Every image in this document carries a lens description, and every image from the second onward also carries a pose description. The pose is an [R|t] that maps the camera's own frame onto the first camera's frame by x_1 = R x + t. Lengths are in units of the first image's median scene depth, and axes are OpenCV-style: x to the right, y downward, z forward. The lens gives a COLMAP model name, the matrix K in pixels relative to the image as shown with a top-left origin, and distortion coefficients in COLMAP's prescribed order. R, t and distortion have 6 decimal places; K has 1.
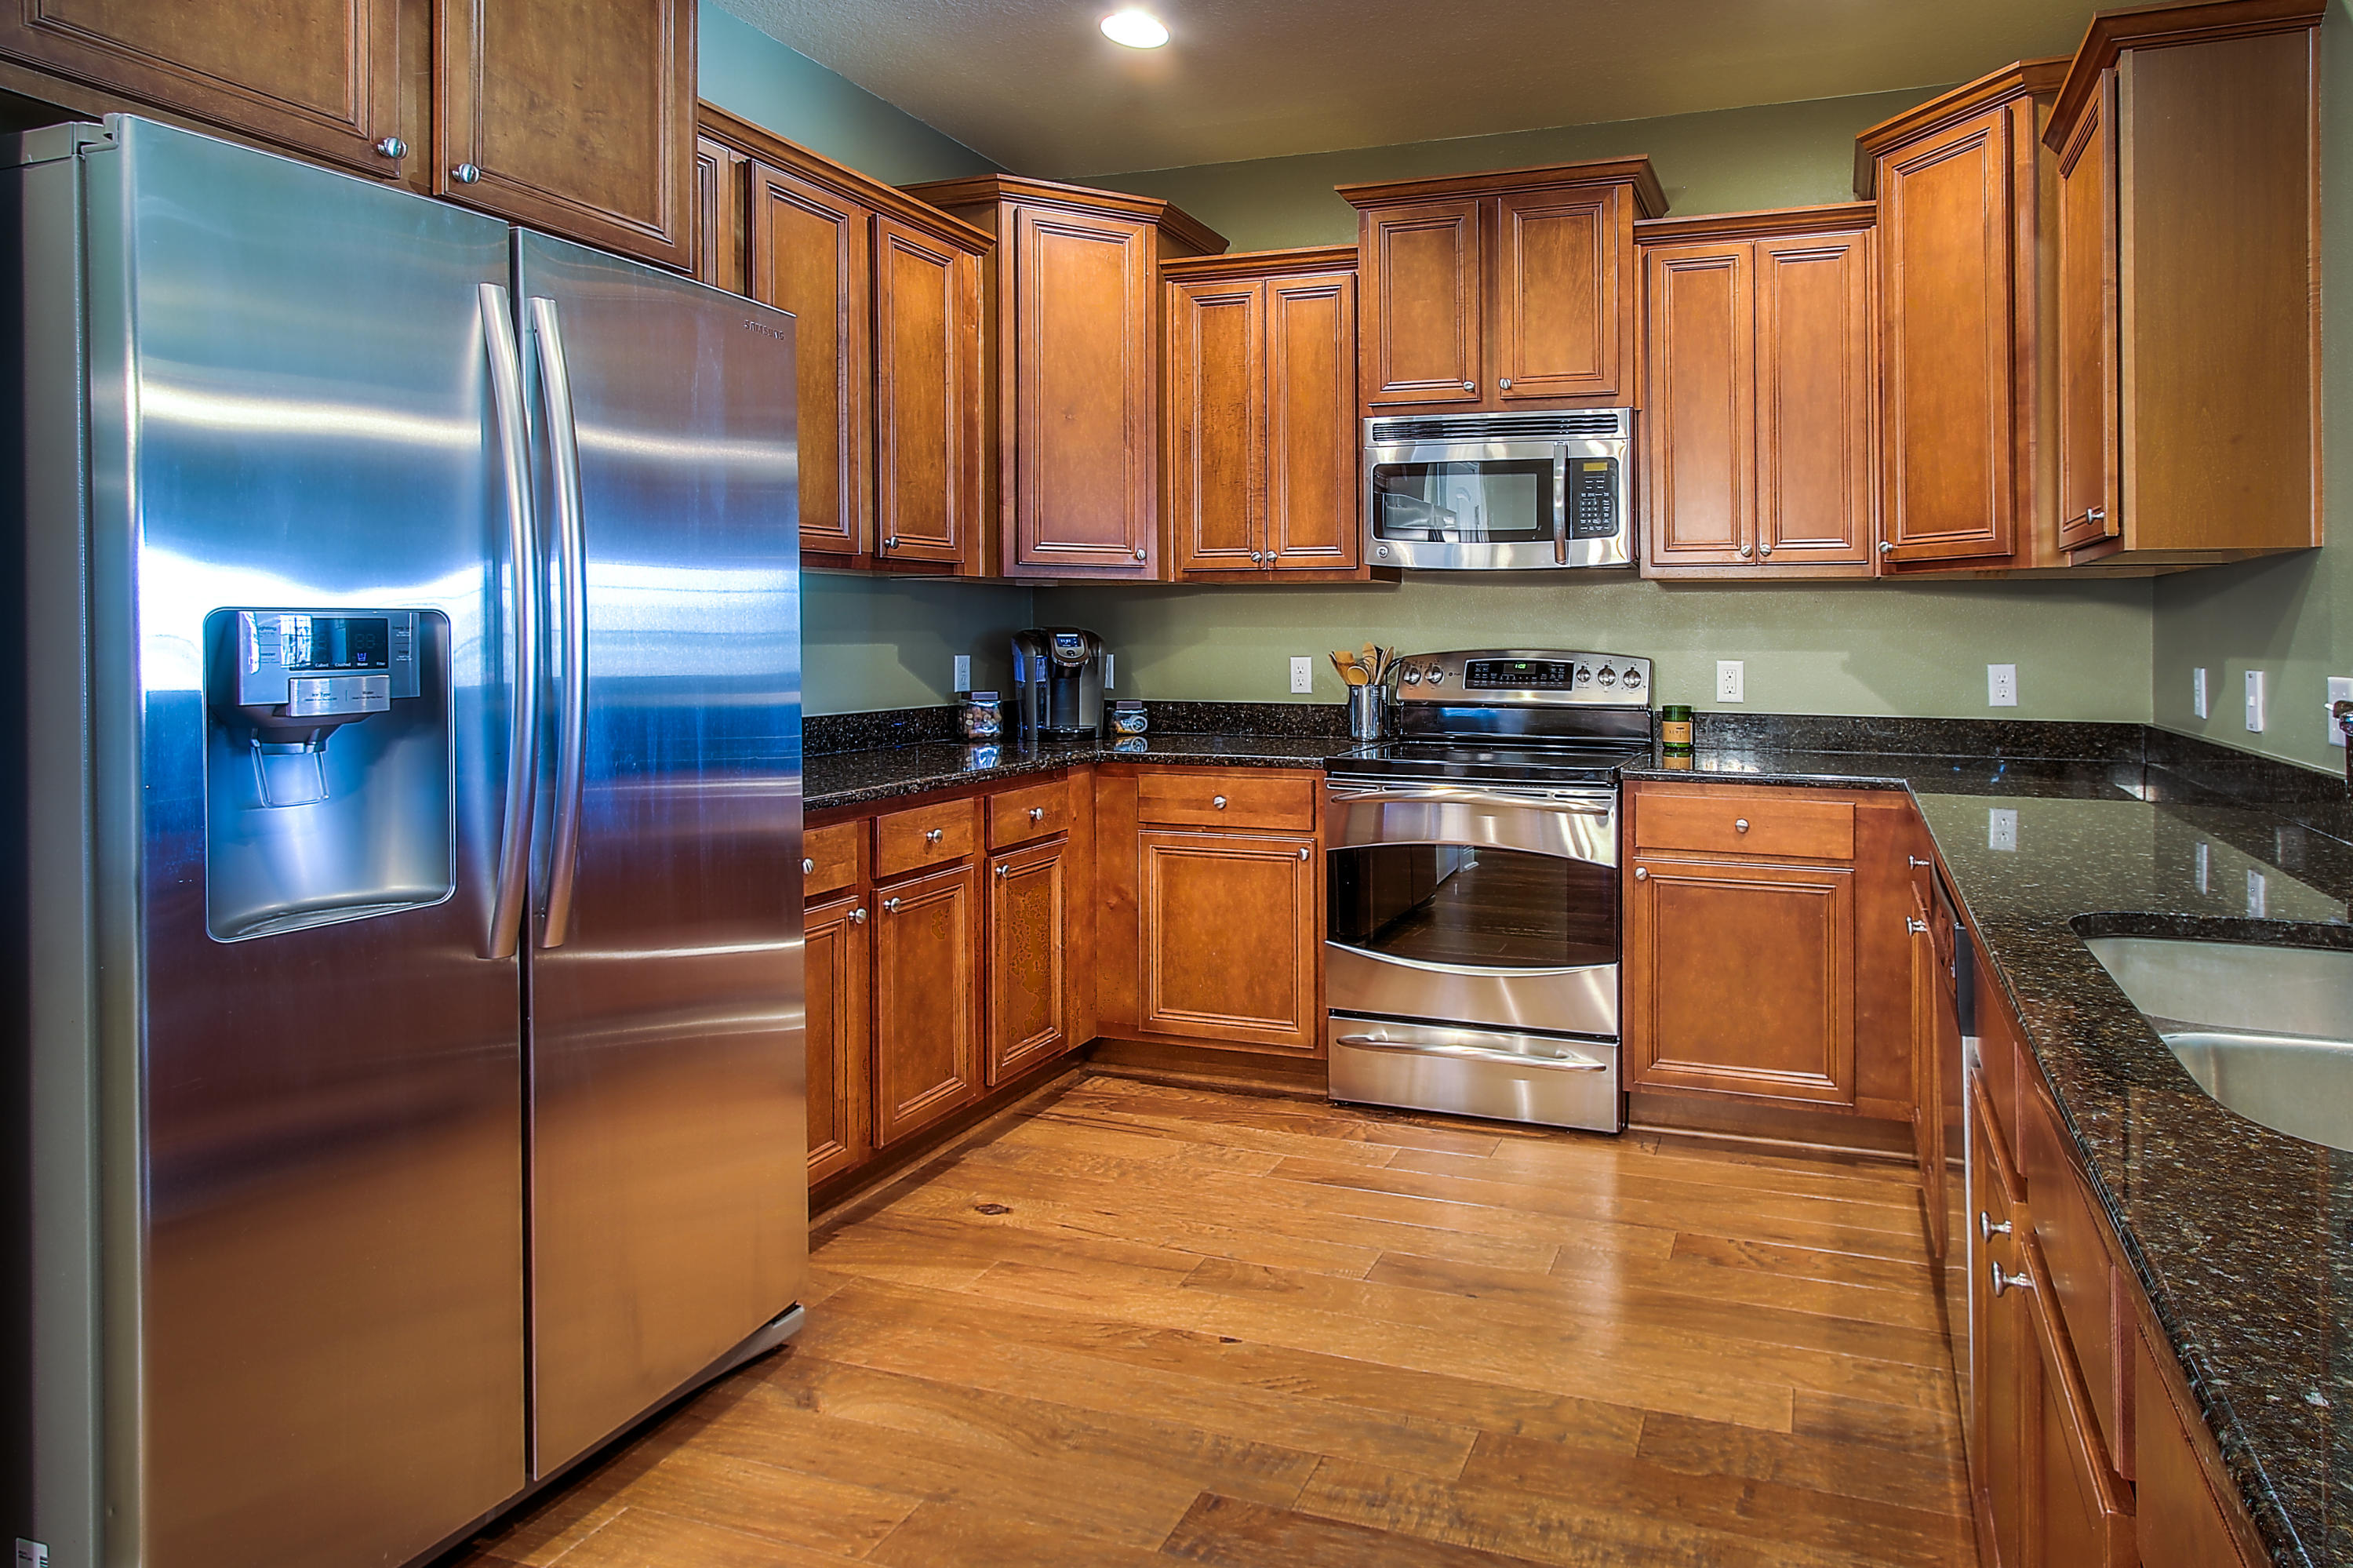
lens RADIAL K [[1261.6, 0, 1456.8], [0, 1261.6, 621.3], [0, 0, 1]] dist [0.005381, 0.001206]
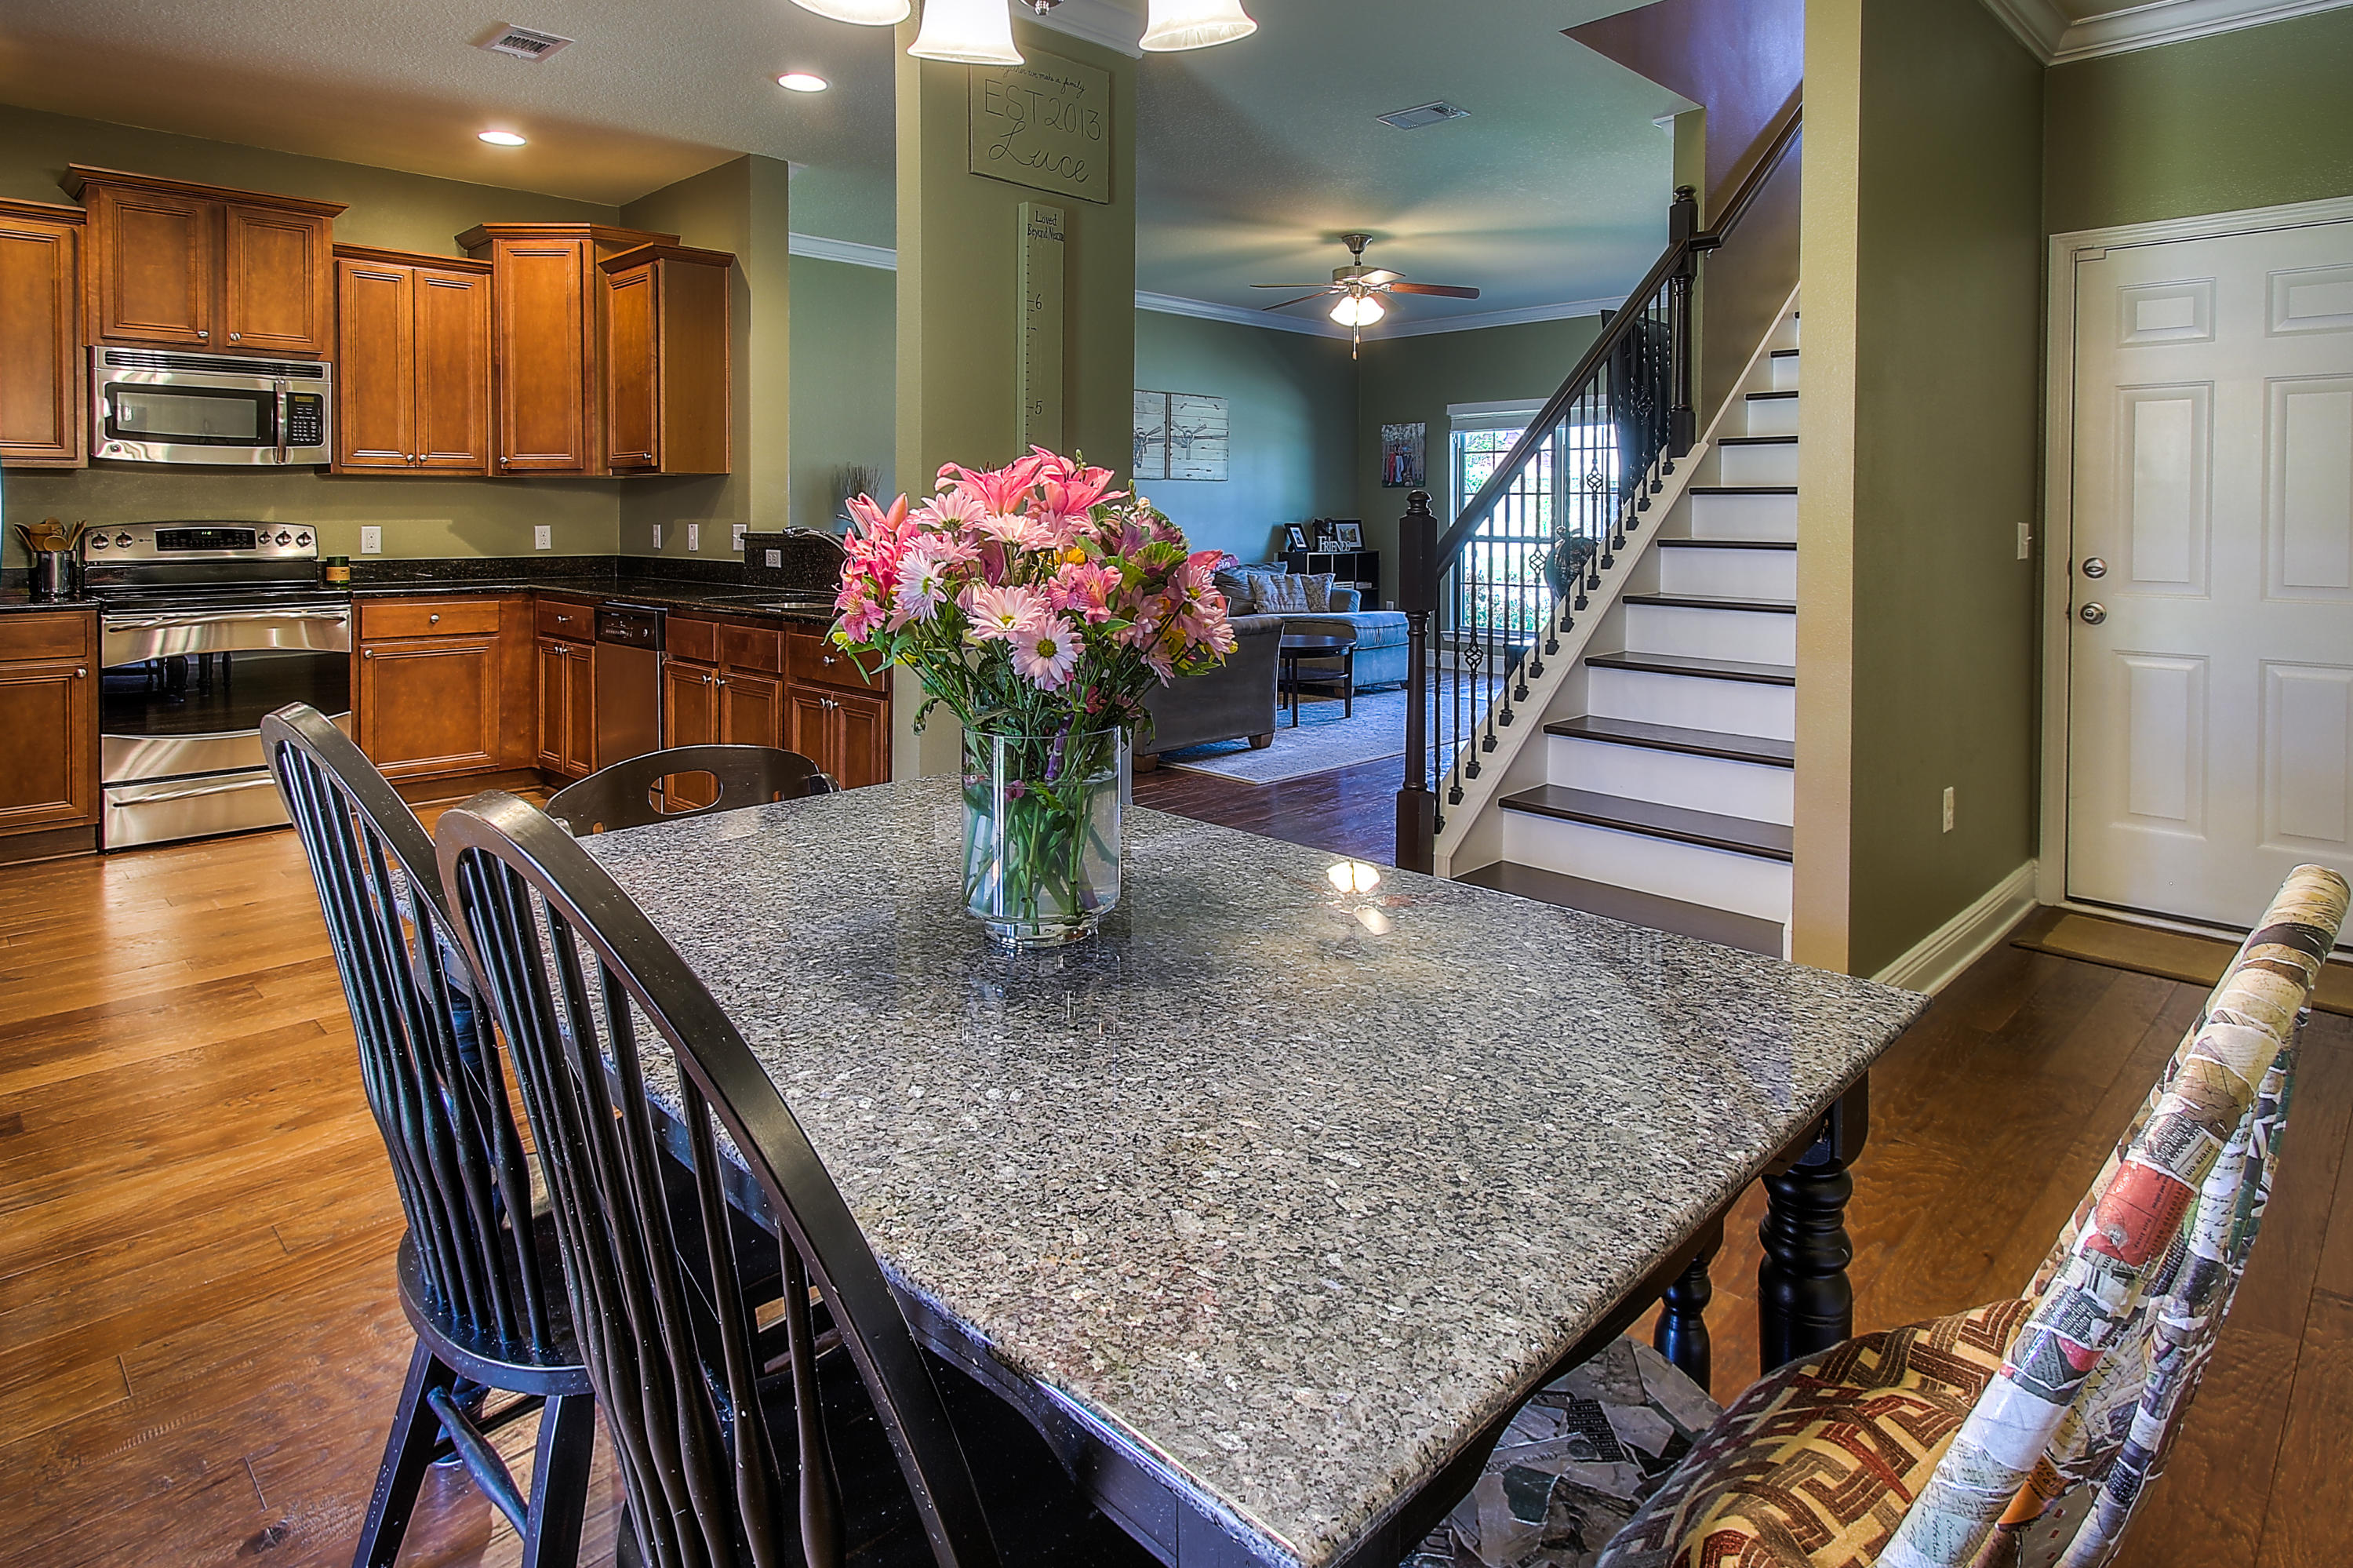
lens RADIAL K [[1333.8, 0, 1176.1], [0, 1333.8, 505.1], [0, 0, 1]] dist [0.007235, 0.000472]
pose [[0.482191, 0.001198, 0.876065, -0.776082], [-0.004113, 0.999991, 0.000897, -0.000352], [-0.876056, -0.004036, 0.482192, -0.678617]]
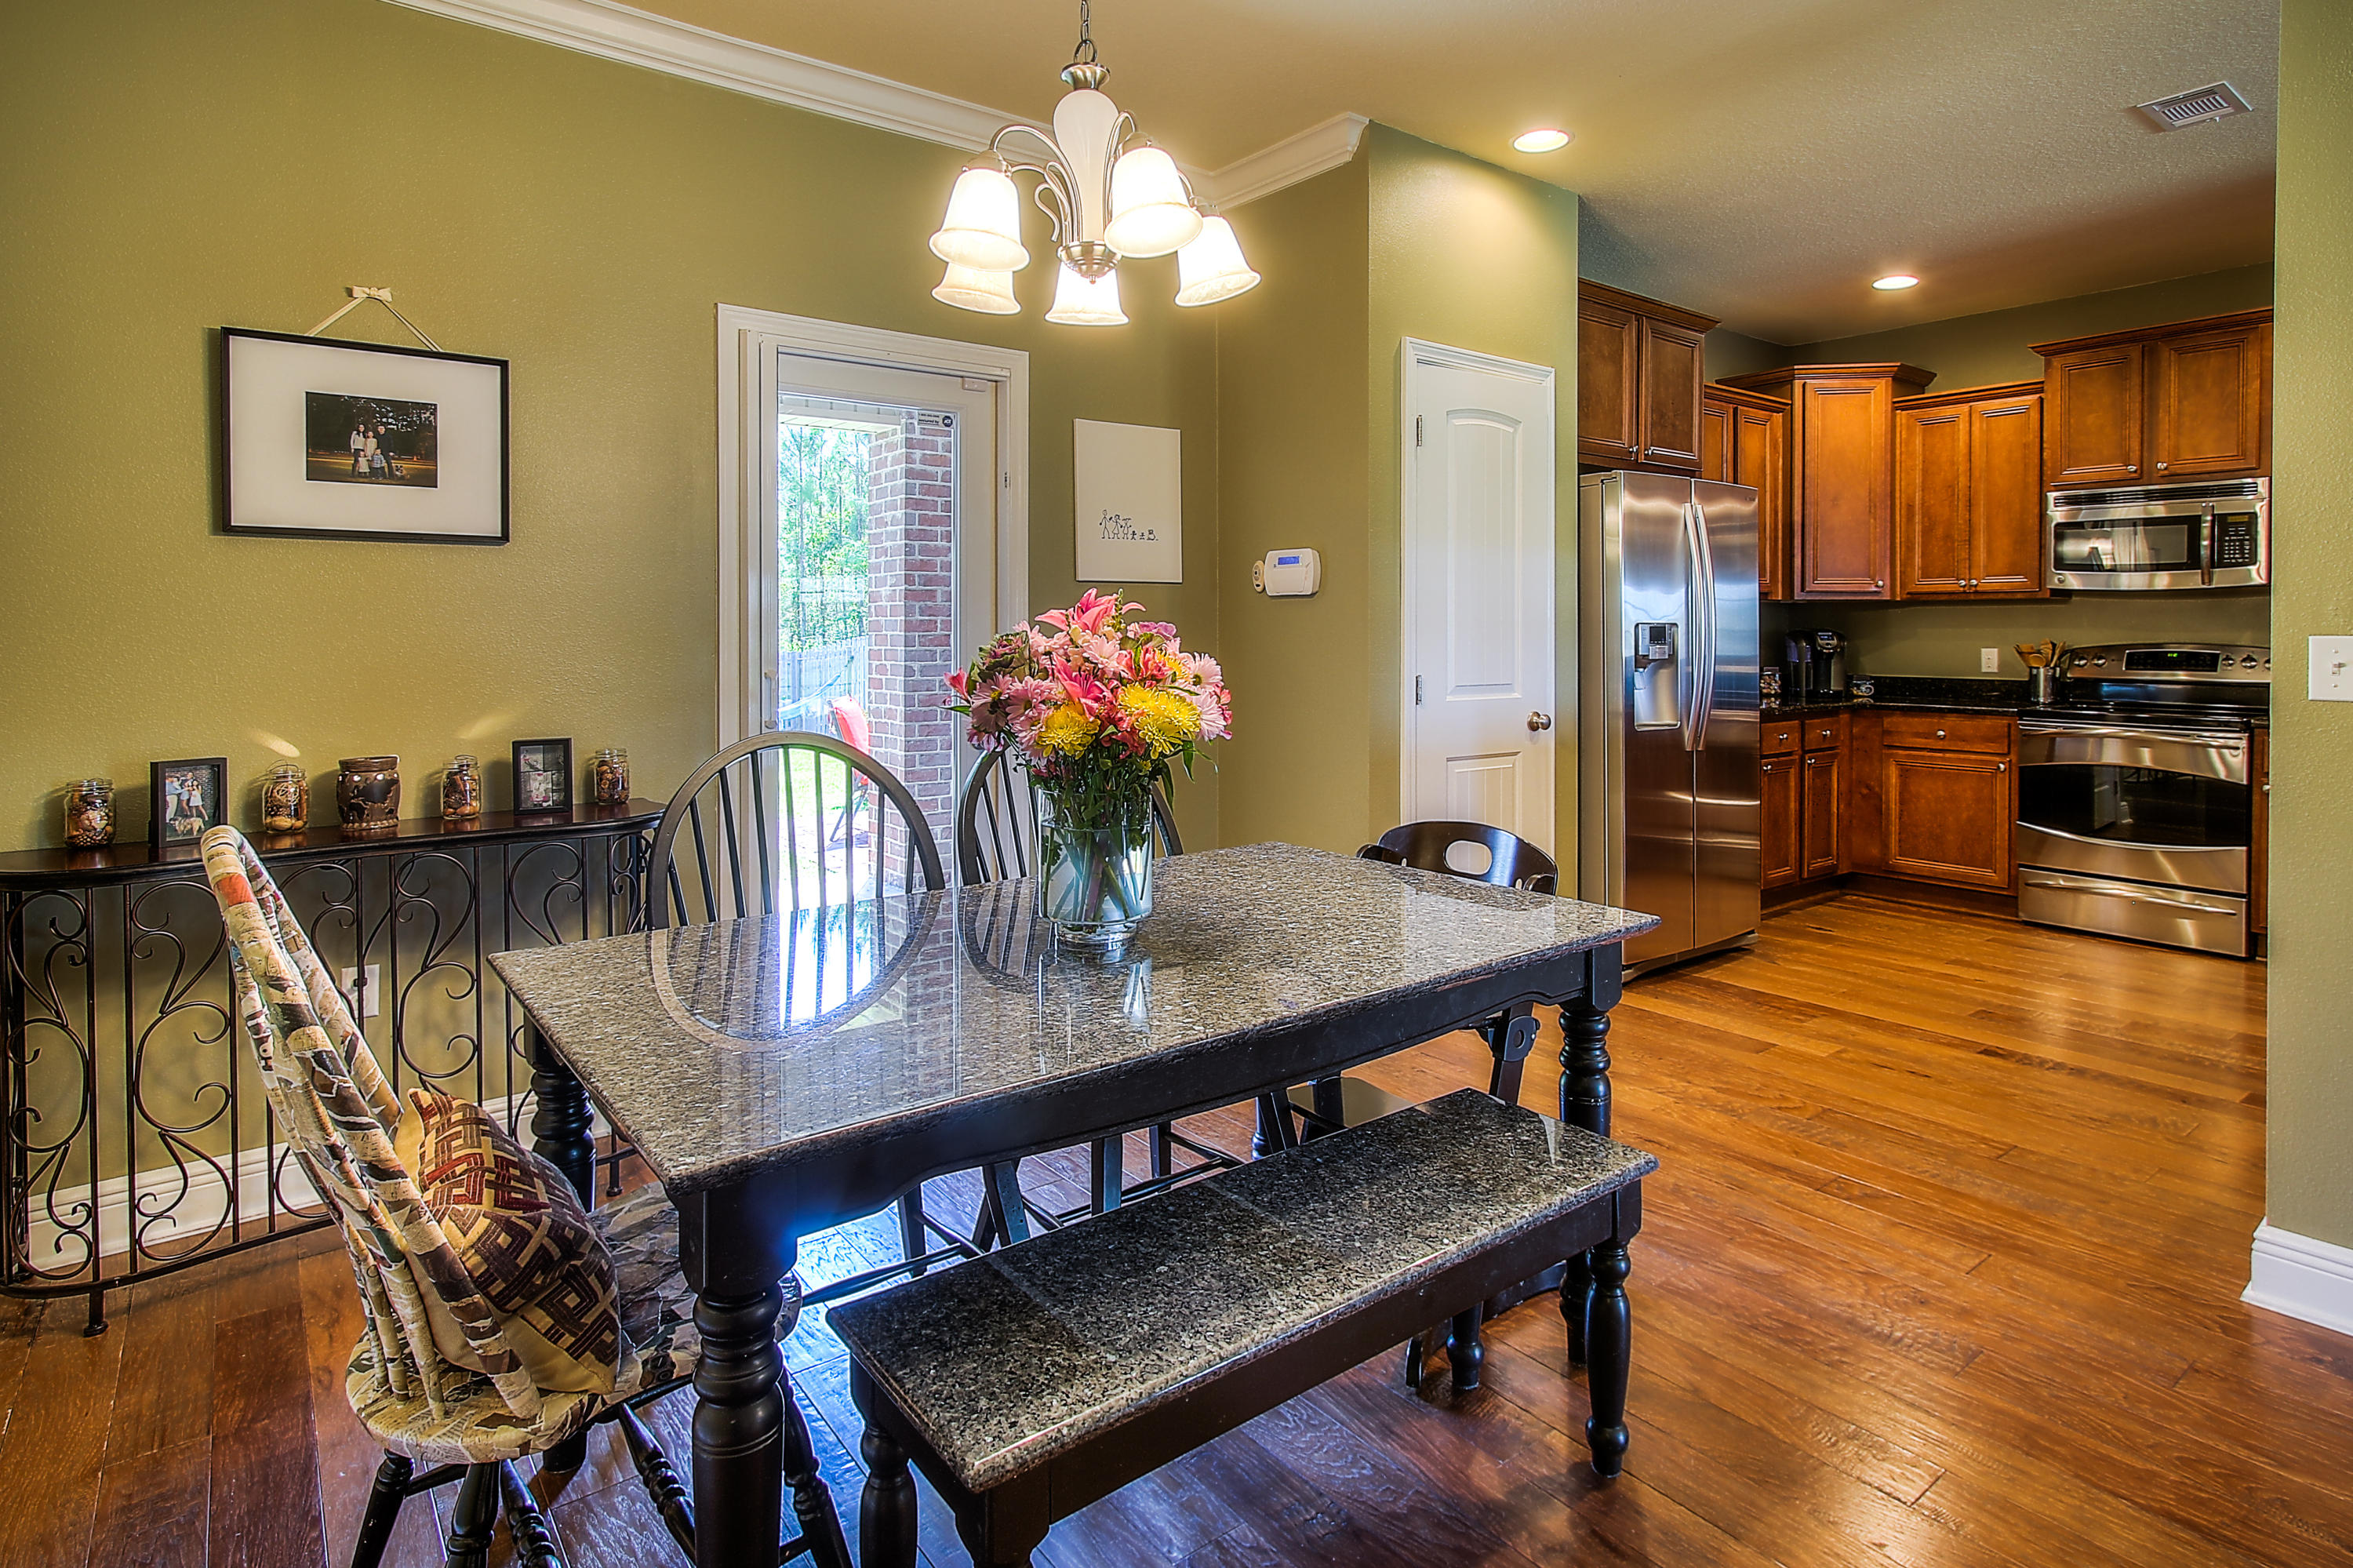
lens RADIAL K [[1261.6, 0, 1215.0], [0, 1261.6, 662.1], [0, 0, 1]] dist [0.005381, 0.001206]
pose [[0.819284, 0.012252, -0.573257, -0.018728], [0.004601, 0.999599, 0.027940, -0.001687], [0.573369, -0.025529, 0.818899, -0.880835]]
